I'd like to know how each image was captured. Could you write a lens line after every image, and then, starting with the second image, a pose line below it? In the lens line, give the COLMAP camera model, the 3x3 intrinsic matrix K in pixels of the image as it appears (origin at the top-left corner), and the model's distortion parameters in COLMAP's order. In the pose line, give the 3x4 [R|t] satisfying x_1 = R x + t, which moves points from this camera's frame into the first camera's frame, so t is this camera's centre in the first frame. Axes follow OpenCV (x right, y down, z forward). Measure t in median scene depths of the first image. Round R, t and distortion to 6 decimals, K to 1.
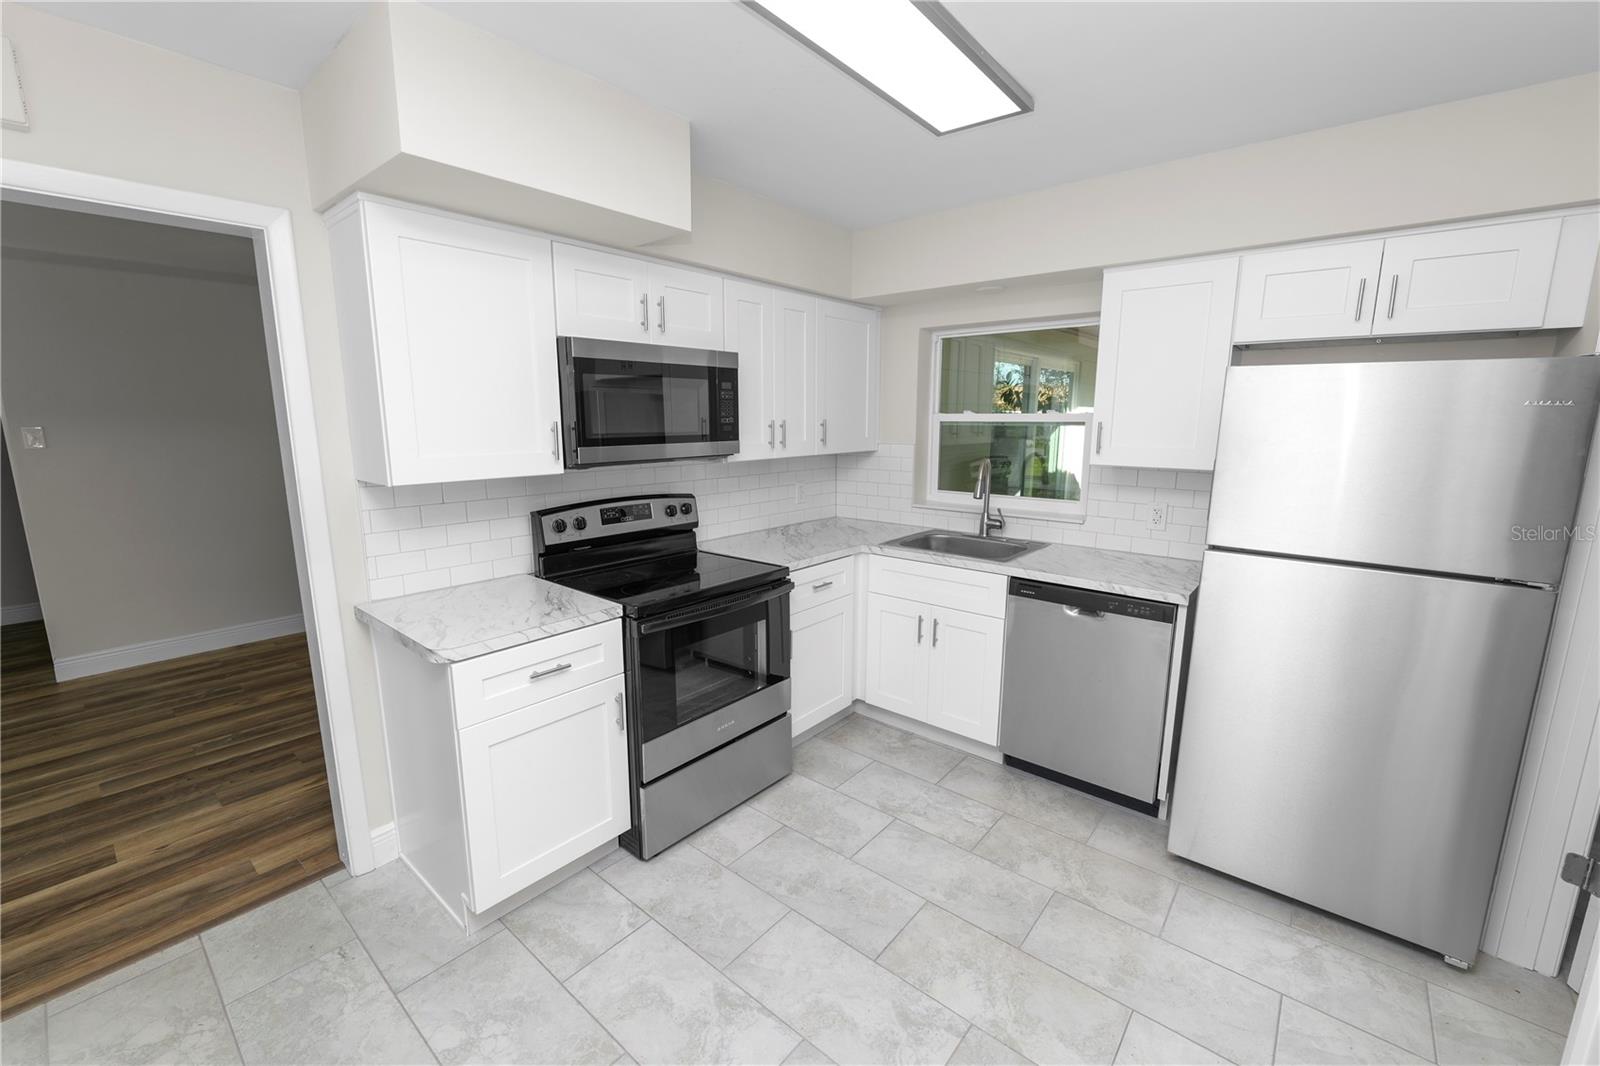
lens RADIAL K [[651.5, 0, 796.3], [0, 651.5, 531.5], [0, 0, 1]] dist [-0.013198, 0.000415]
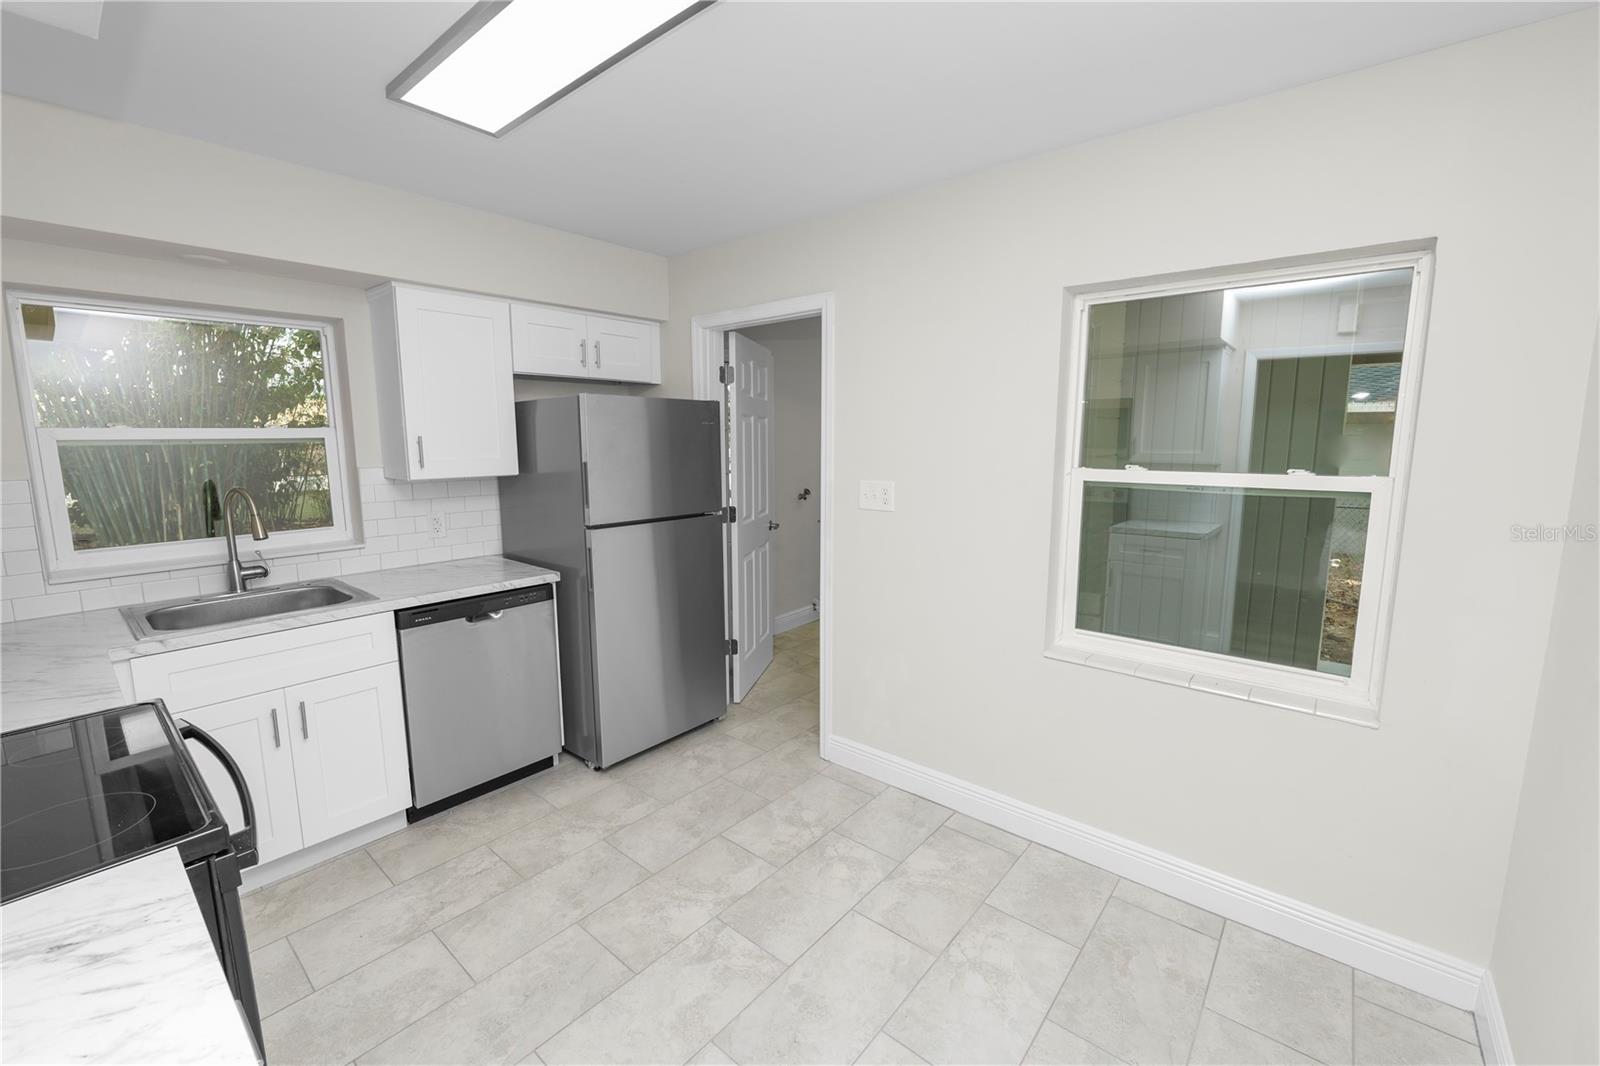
lens RADIAL K [[649.6, 0, 797.7], [0, 649.6, 525.9], [0, 0, 1]] dist [-0.014858, -0.000078]
pose [[-0.000458, -0.137861, 0.990452, -0.568594], [0.178696, 0.974498, 0.135723, -0.069731], [-0.983904, 0.177051, 0.024189, 0.459399]]
